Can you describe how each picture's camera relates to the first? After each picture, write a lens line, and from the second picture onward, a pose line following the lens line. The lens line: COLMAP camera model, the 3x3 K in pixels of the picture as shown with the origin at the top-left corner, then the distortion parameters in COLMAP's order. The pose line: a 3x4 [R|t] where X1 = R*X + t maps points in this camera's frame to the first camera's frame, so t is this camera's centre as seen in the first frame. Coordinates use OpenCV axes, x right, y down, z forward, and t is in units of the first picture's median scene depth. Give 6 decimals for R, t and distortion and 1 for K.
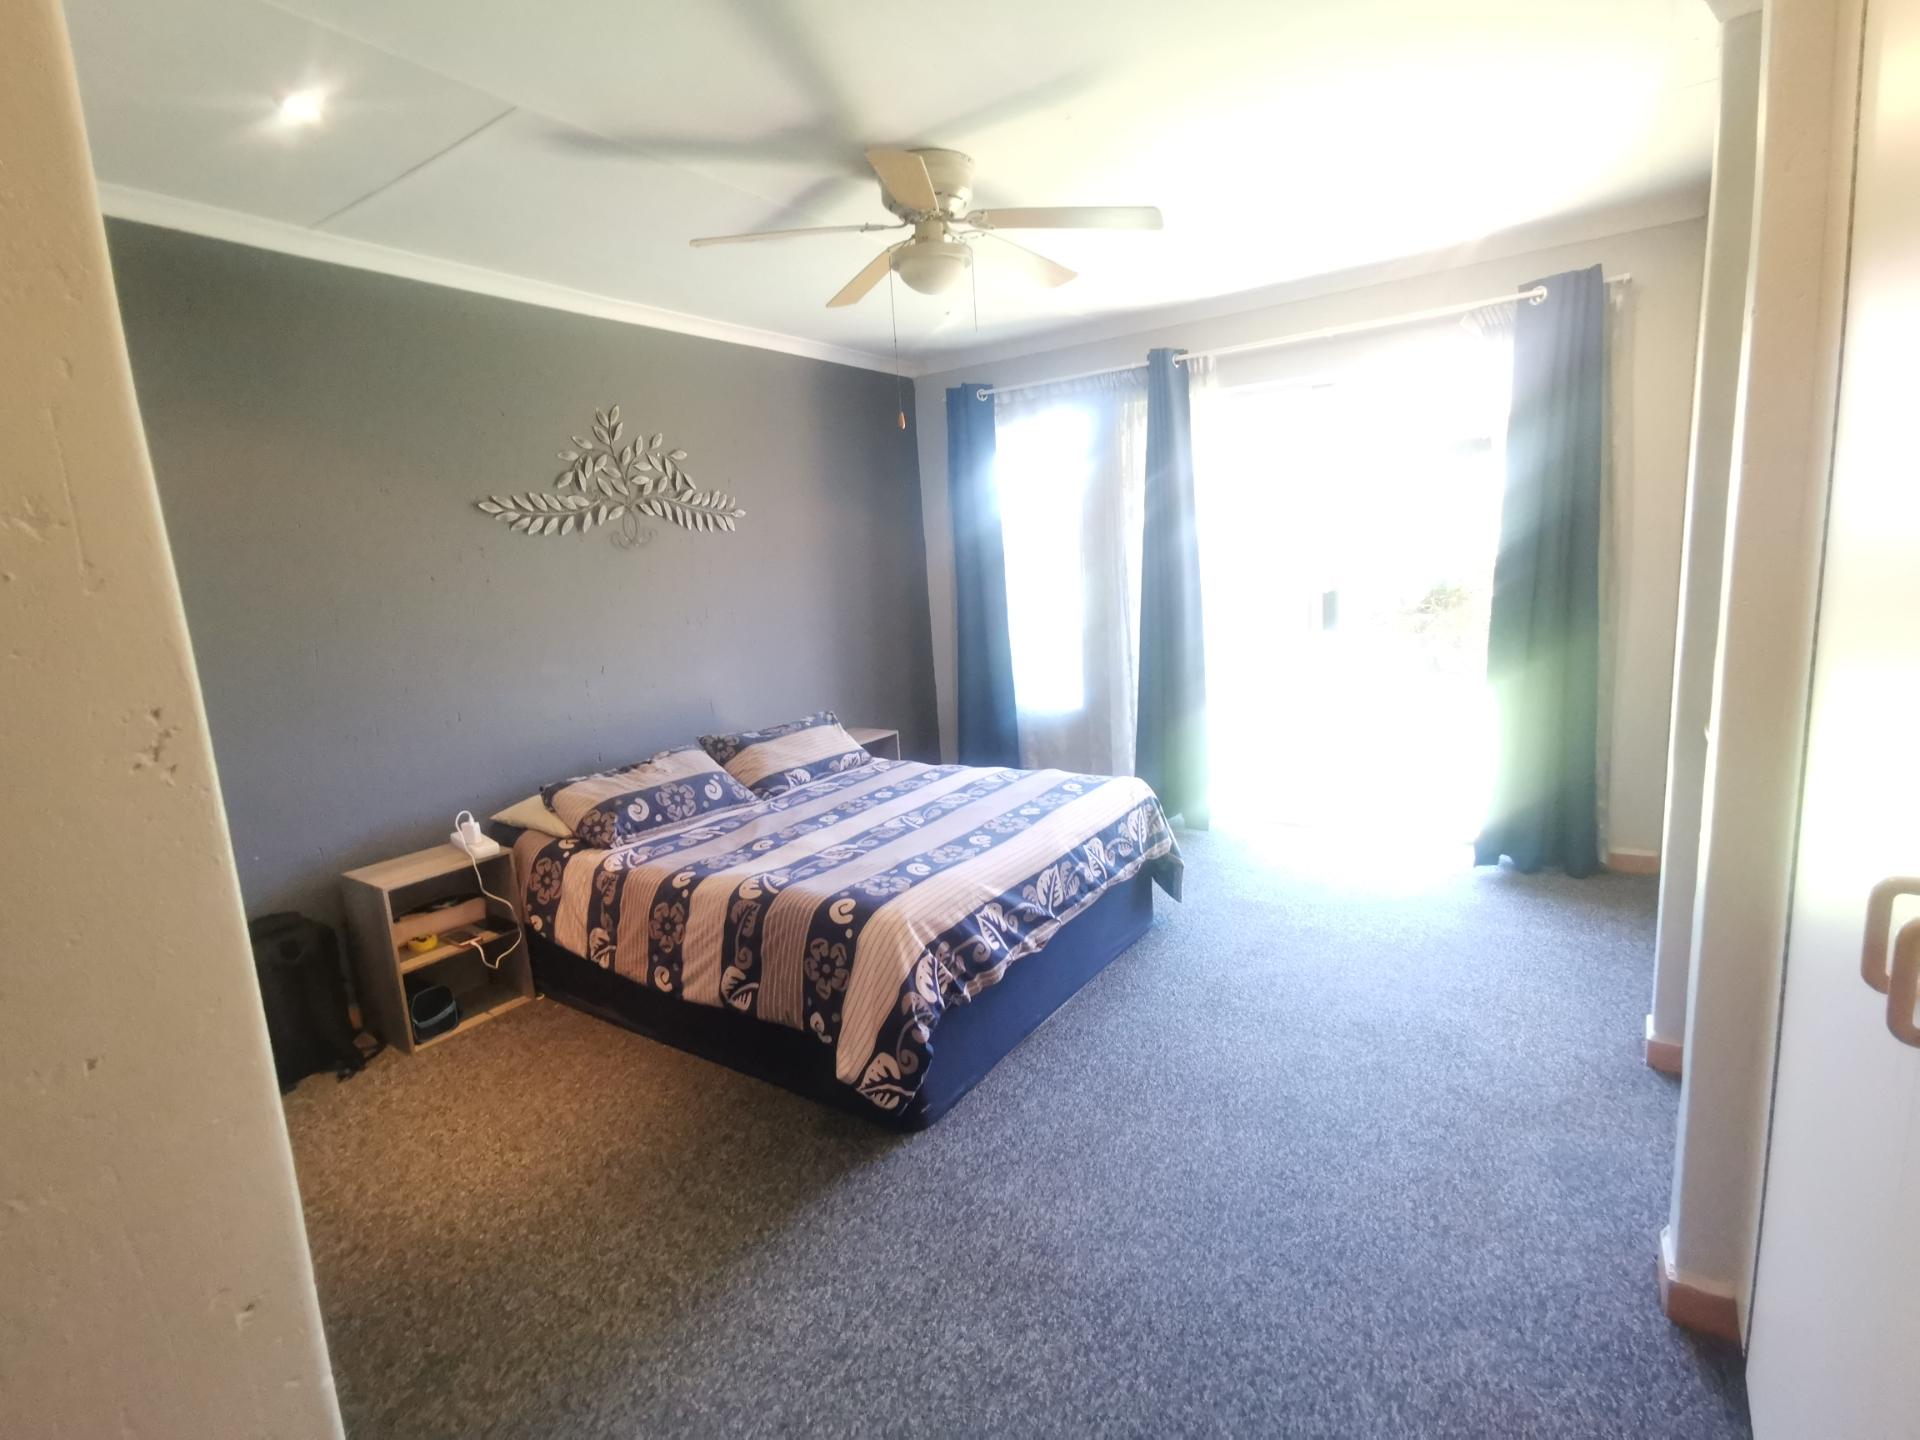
lens RADIAL K [[930.2, 0, 953.0], [0, 930.2, 716.8], [0, 0, 1]] dist [-0.073350, 0.074058]
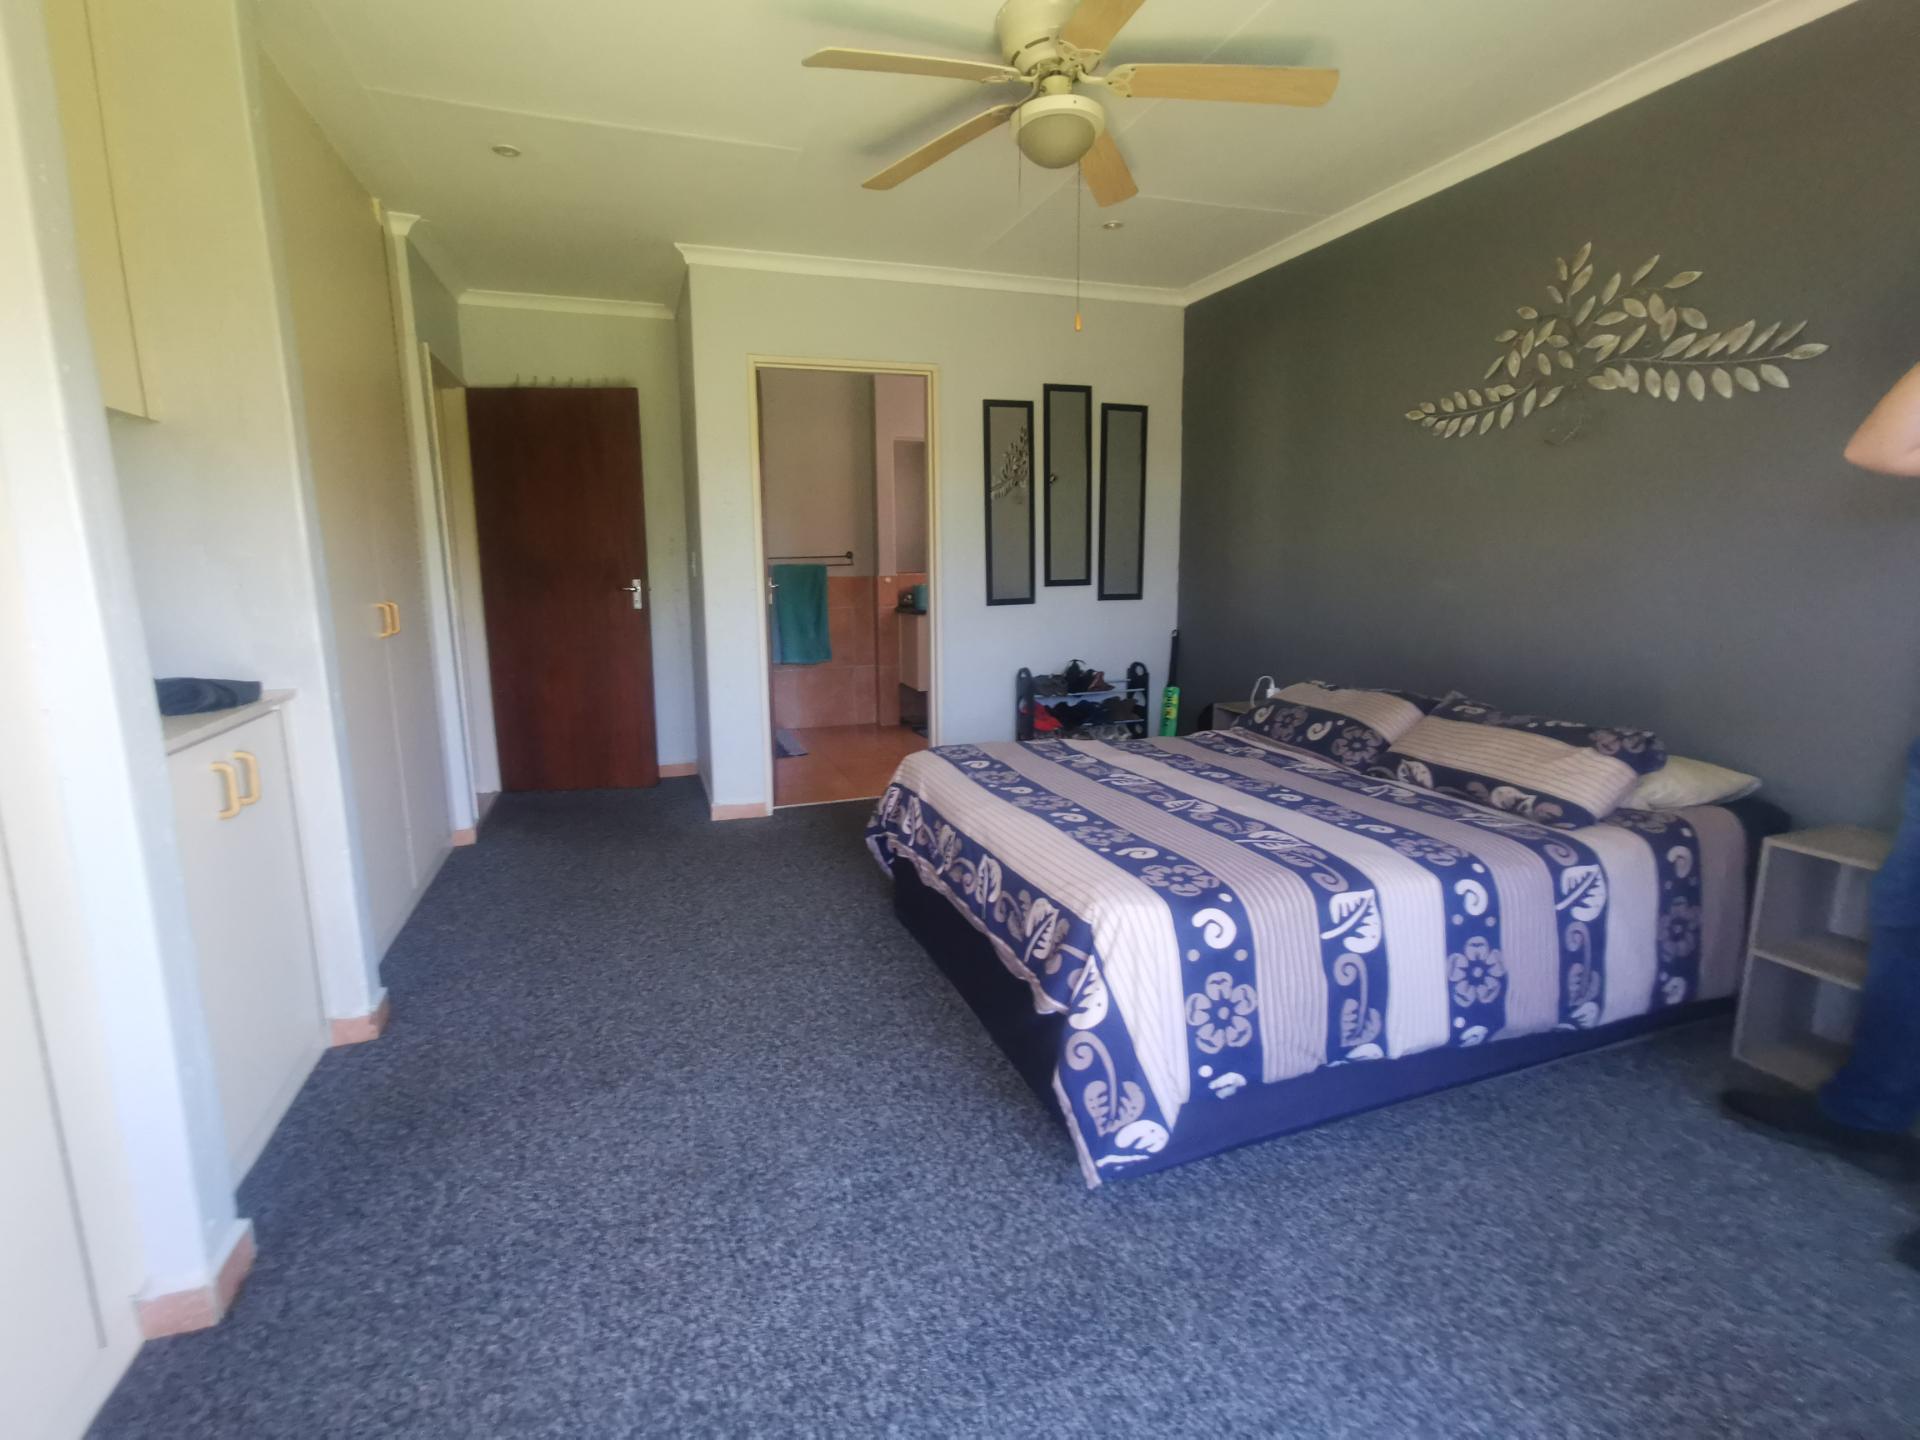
lens RADIAL K [[917.2, 0, 955.7], [0, 917.2, 720.2], [0, 0, 1]] dist [-0.029966, 0.024127]
pose [[-0.585597, 0.208909, -0.783220, 0.635879], [-0.090083, 0.943463, 0.319004, -0.180545], [0.805581, 0.257362, -0.533670, 1.184277]]
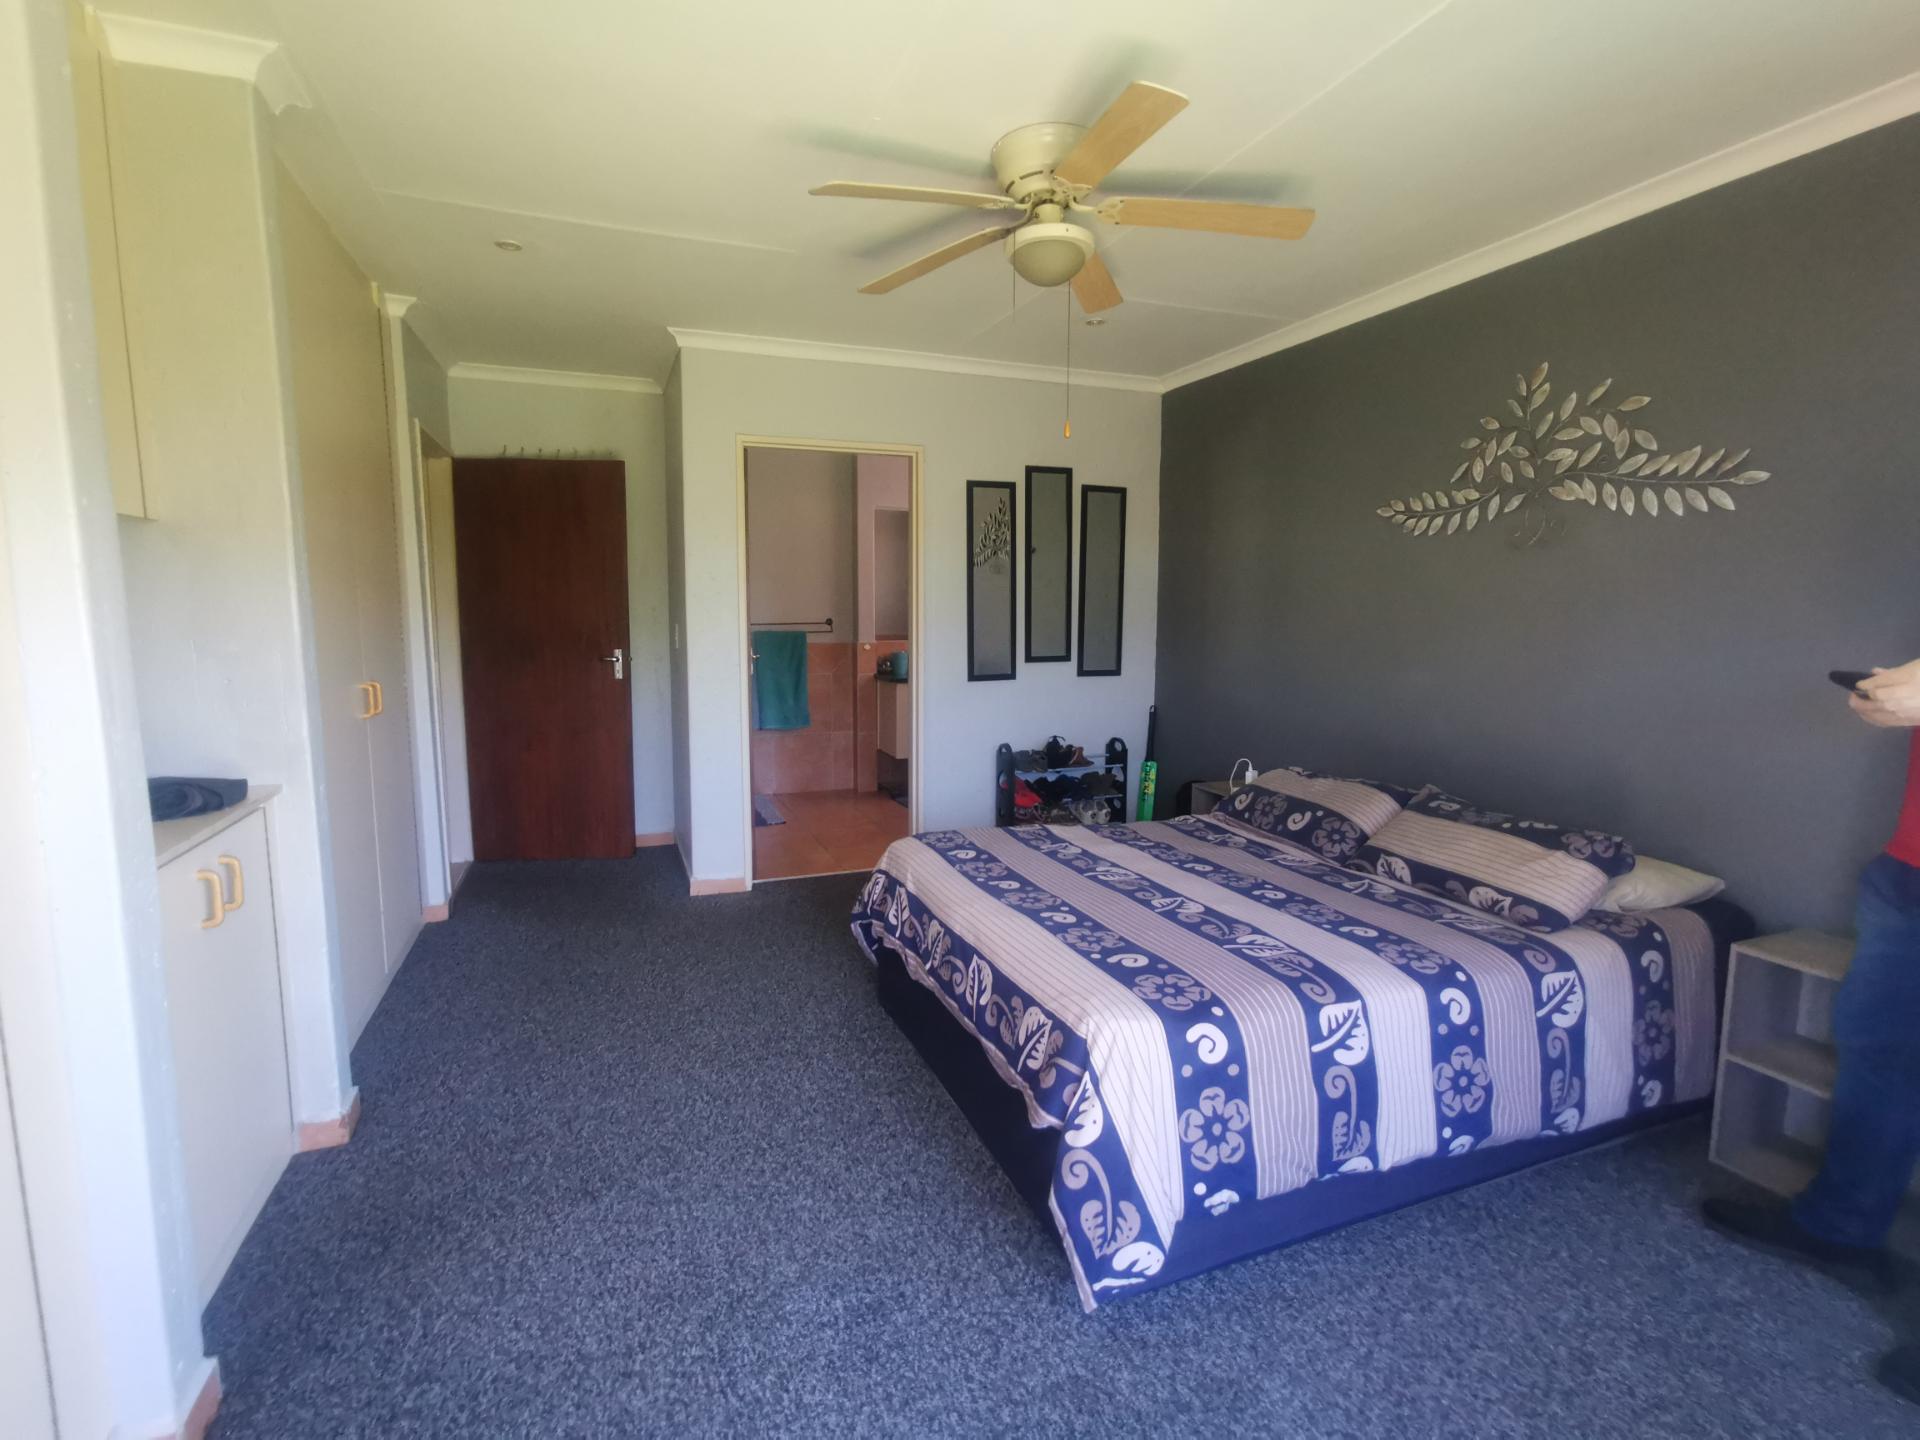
lens RADIAL K [[917.2, 0, 955.7], [0, 917.2, 720.2], [0, 0, 1]] dist [-0.029966, 0.024127]
pose [[-0.562131, 0.159606, -0.811502, 0.644829], [-0.108032, 0.958625, 0.263377, -0.216316], [0.819962, 0.235720, -0.521630, 1.167402]]
